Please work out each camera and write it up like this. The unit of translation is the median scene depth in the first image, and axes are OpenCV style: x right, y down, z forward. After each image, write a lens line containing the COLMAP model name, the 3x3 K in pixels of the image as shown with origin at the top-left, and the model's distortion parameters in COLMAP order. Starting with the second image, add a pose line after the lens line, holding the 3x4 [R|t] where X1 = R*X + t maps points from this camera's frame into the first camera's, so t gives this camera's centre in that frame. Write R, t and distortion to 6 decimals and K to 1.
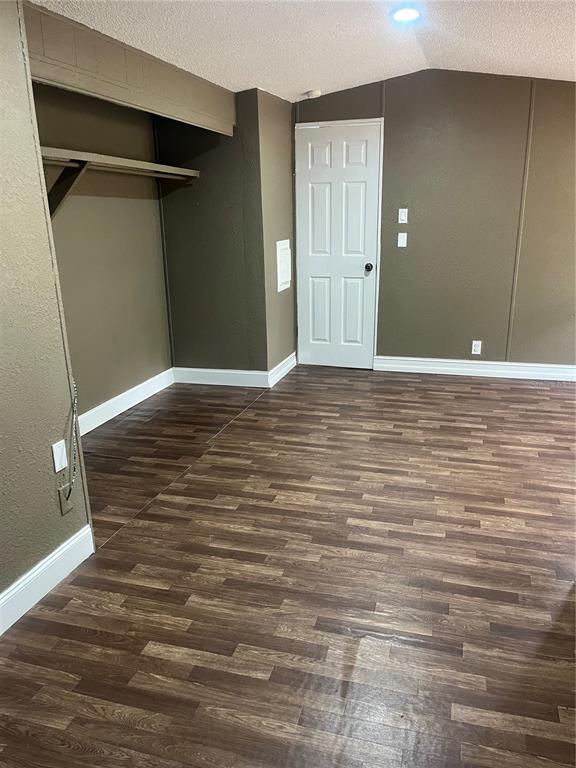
lens RADIAL K [[582.3, 0, 292.4], [0, 582.3, 383.4], [0, 0, 1]] dist [0.061032, -0.071265]
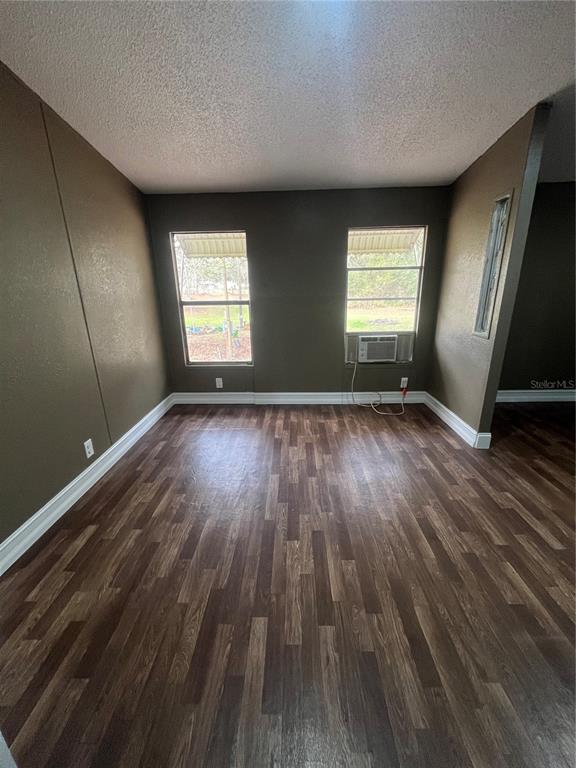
lens RADIAL K [[309.1, 0, 289.7], [0, 309.1, 381.7], [0, 0, 1]] dist [-0.000744, -0.000283]
pose [[-0.250474, -0.273465, 0.928698, -0.139248], [0.298170, 0.890856, 0.342740, -0.238030], [-0.921063, 0.362757, -0.141597, 0.900491]]
